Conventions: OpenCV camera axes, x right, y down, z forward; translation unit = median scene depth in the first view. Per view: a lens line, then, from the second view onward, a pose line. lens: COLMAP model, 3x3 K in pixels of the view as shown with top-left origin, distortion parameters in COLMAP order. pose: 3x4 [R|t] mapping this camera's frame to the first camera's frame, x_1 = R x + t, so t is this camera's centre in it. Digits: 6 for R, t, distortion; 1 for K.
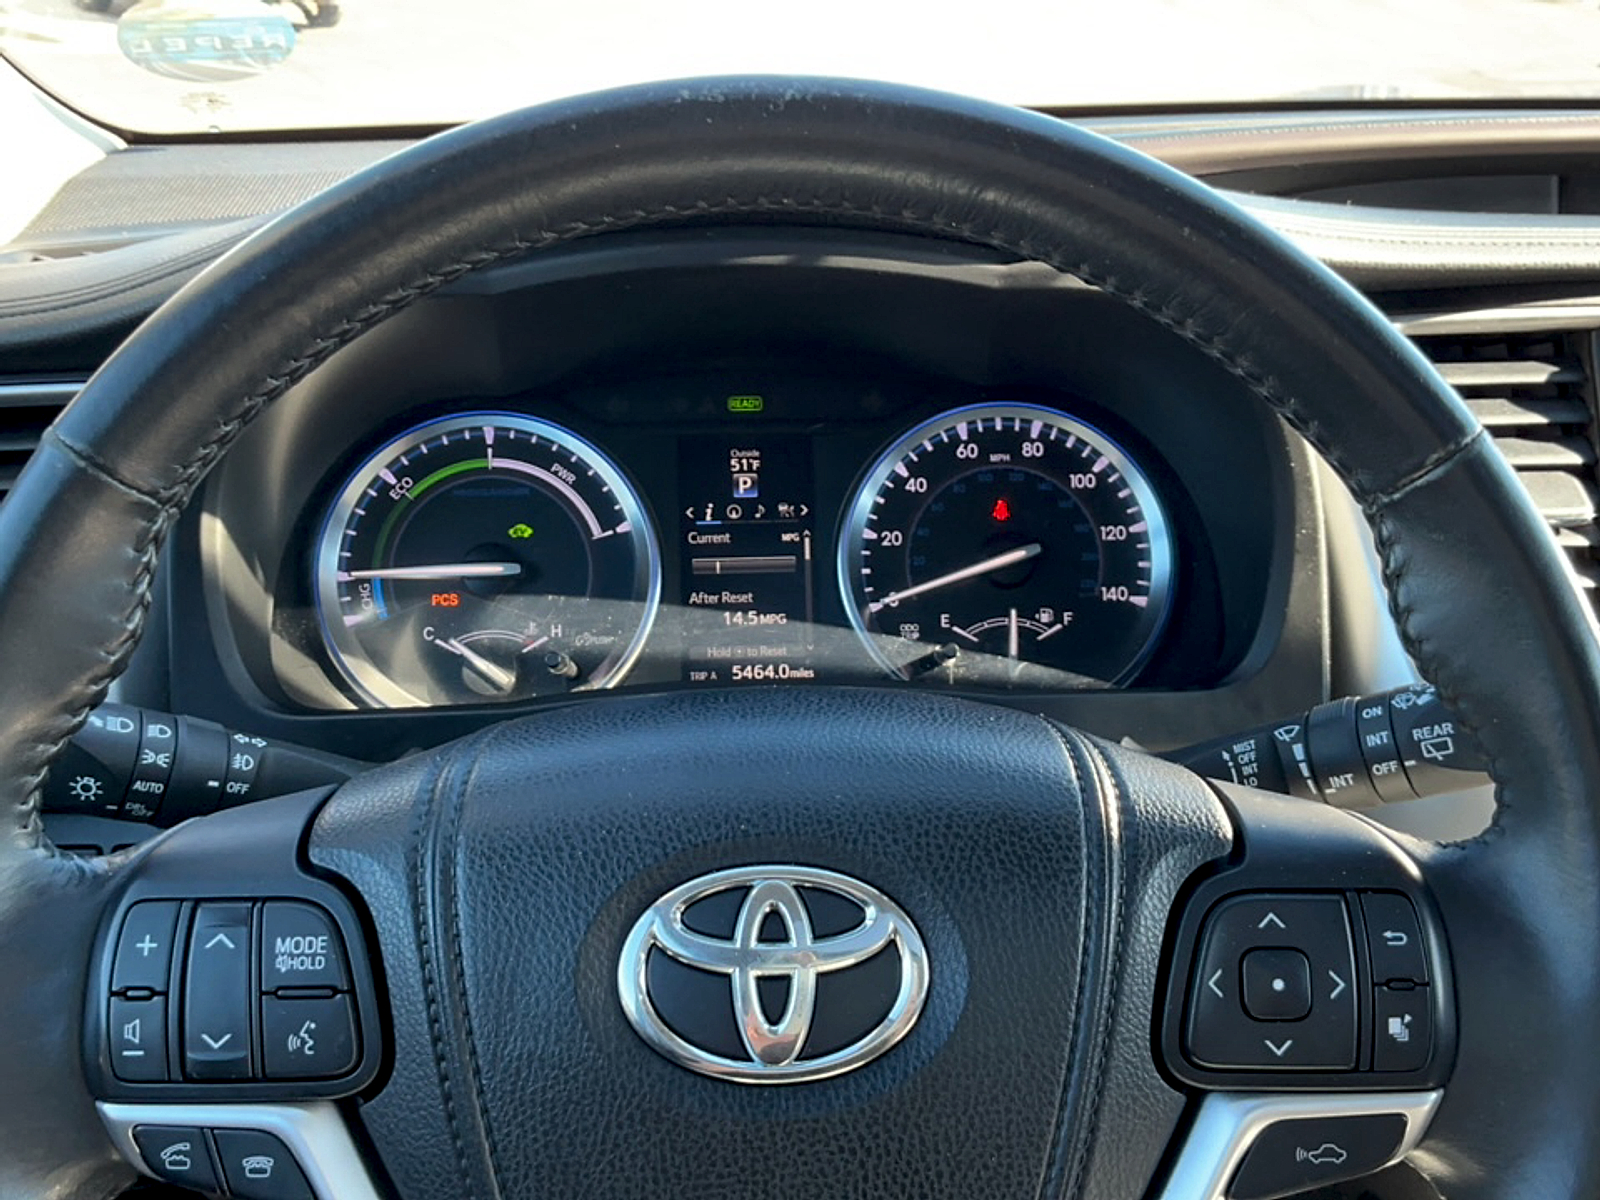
lens RADIAL K [[1655.6, 0, 831.6], [0, 1655.6, 602.8], [0, 0, 1]] dist [0.134031, -0.270299]
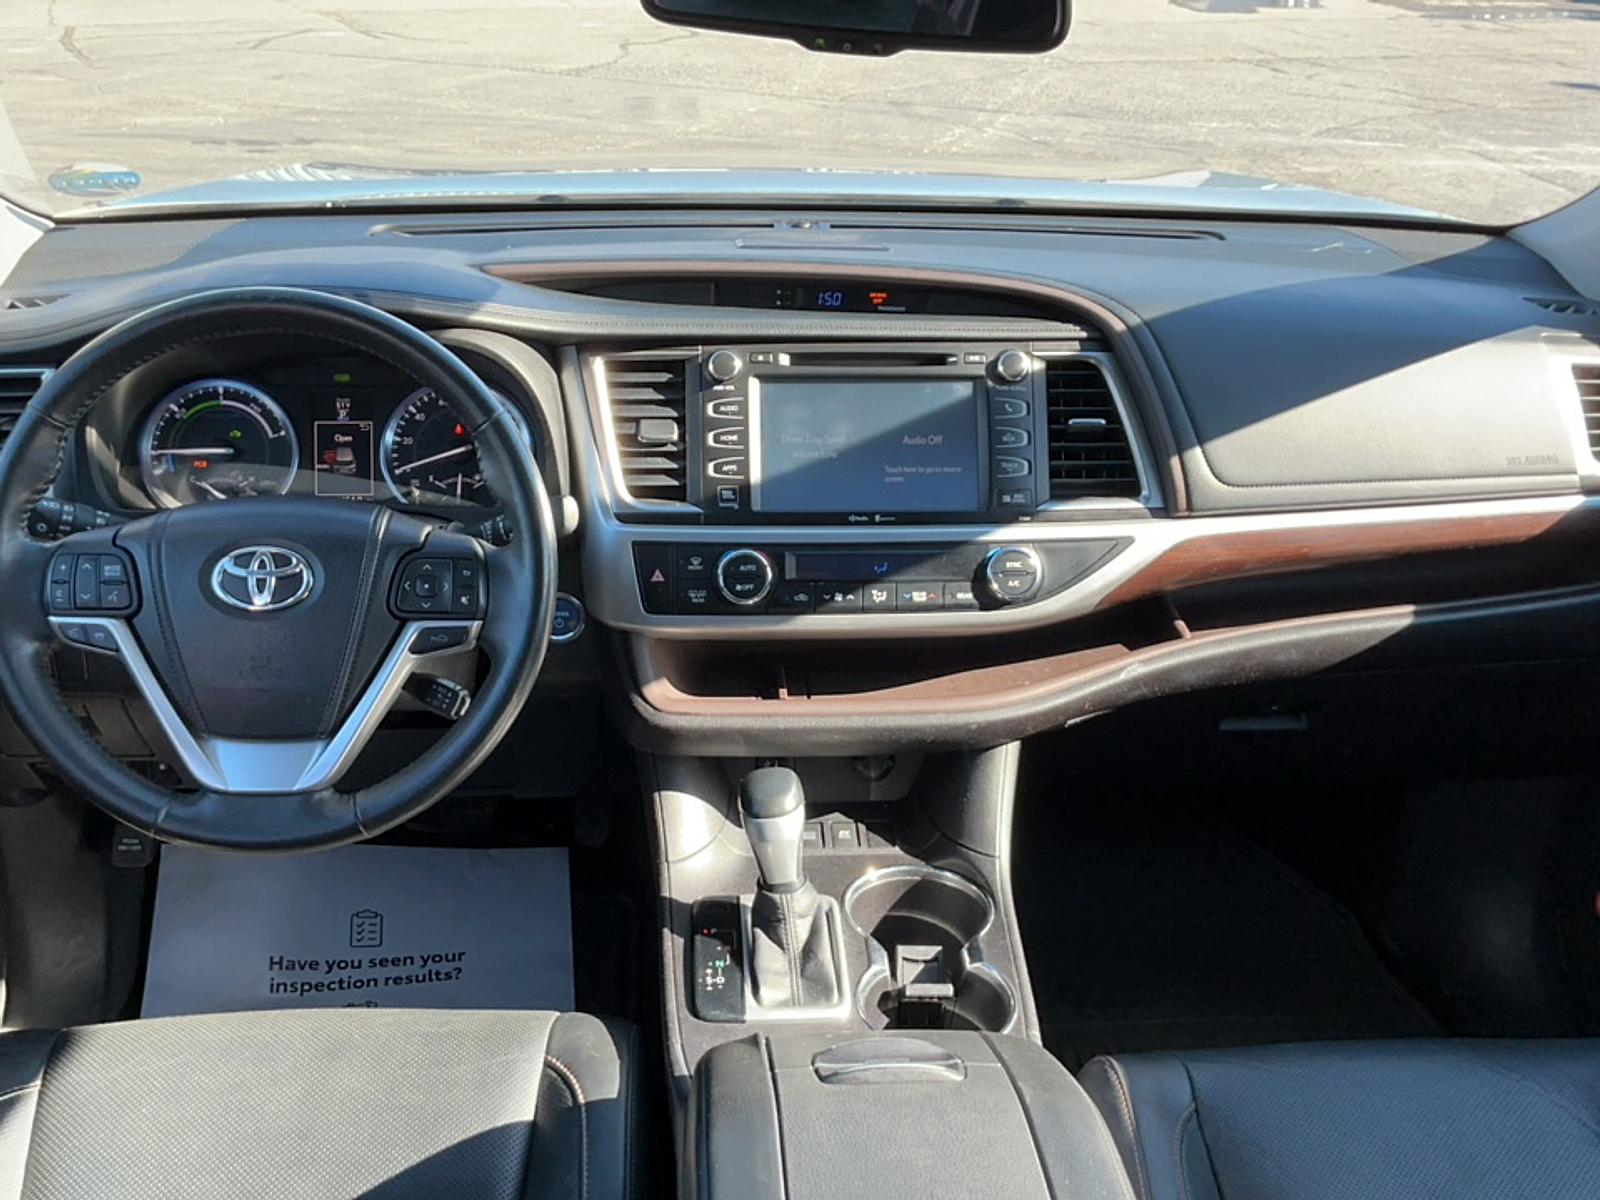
lens RADIAL K [[1655.6, 0, 831.6], [0, 1655.6, 602.8], [0, 0, 1]] dist [0.134031, -0.270299]
pose [[0.999394, 0.015486, 0.031168, 0.538620], [-0.017514, 0.997675, 0.065859, 0.020366], [-0.030076, -0.066365, 0.997342, -1.263226]]
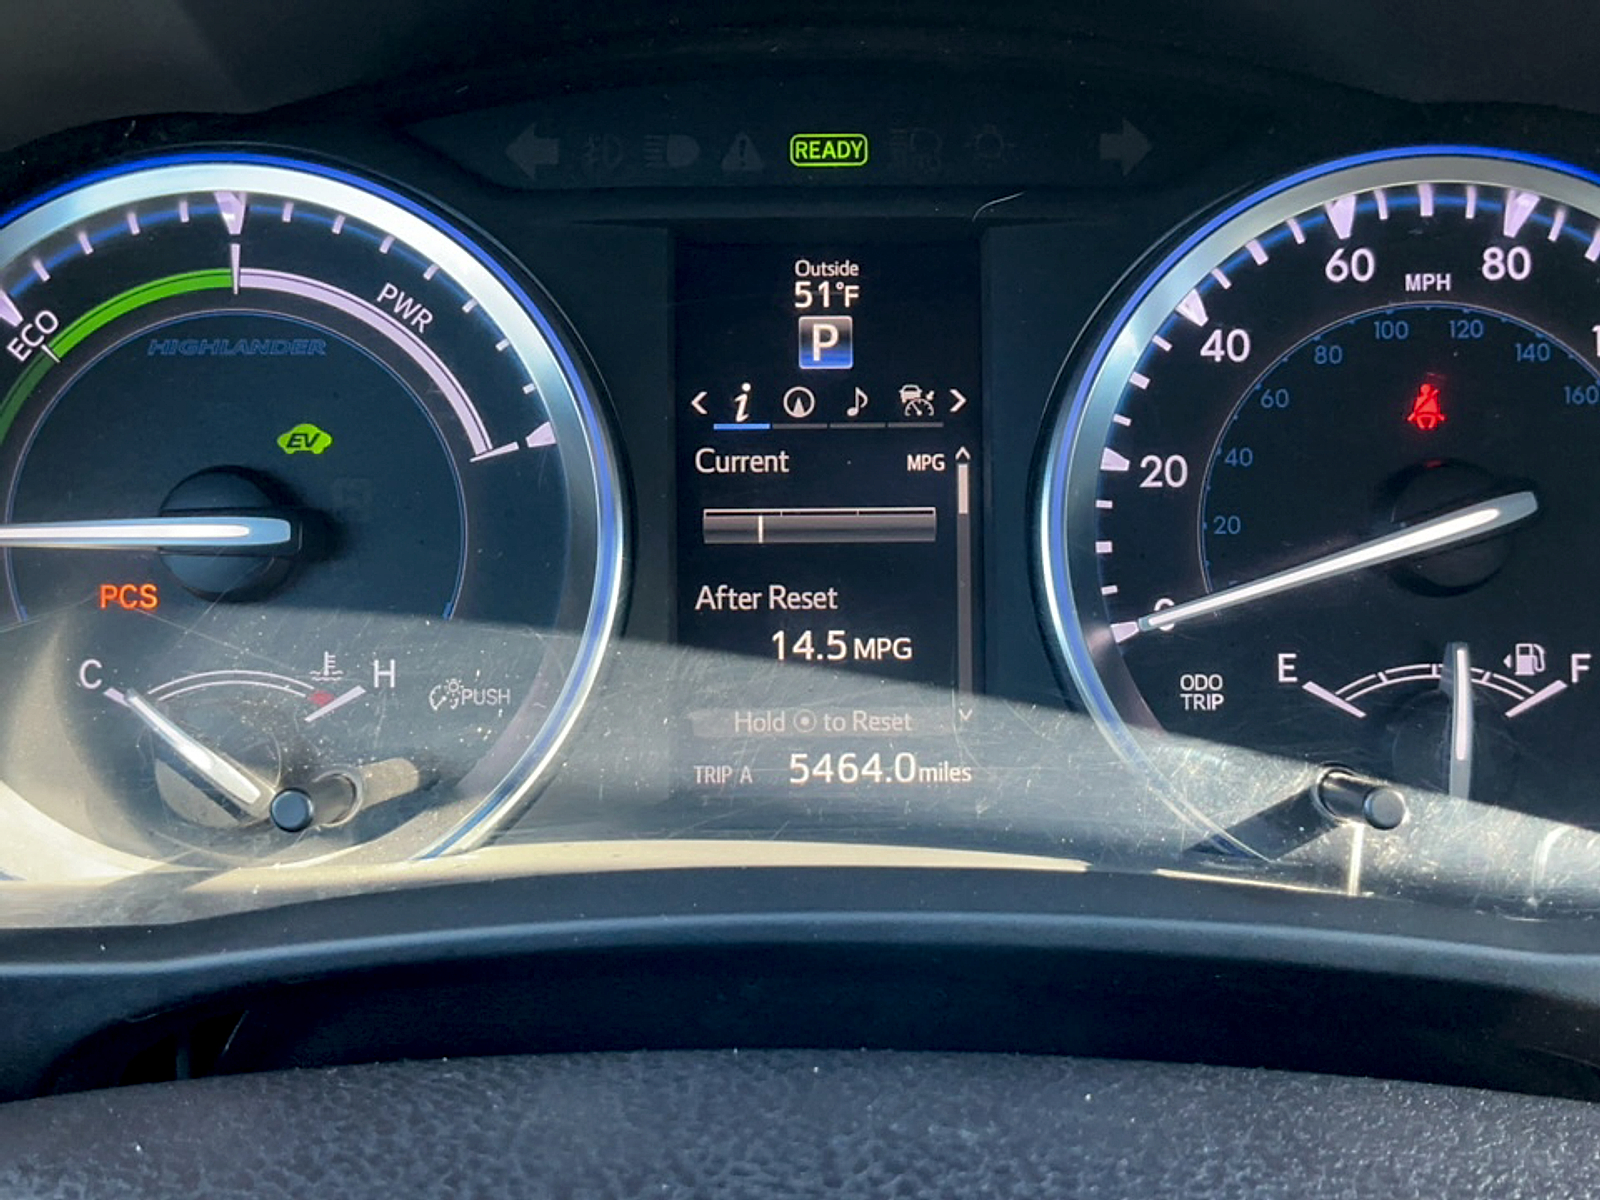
lens RADIAL K [[1655.6, 0, 831.6], [0, 1655.6, 602.8], [0, 0, 1]] dist [0.134031, -0.270299]
pose [[0.998733, 0.022005, -0.045264, -0.029542], [-0.018181, 0.996365, 0.083219, -0.039396], [0.046931, -0.082290, 0.995503, 0.566627]]
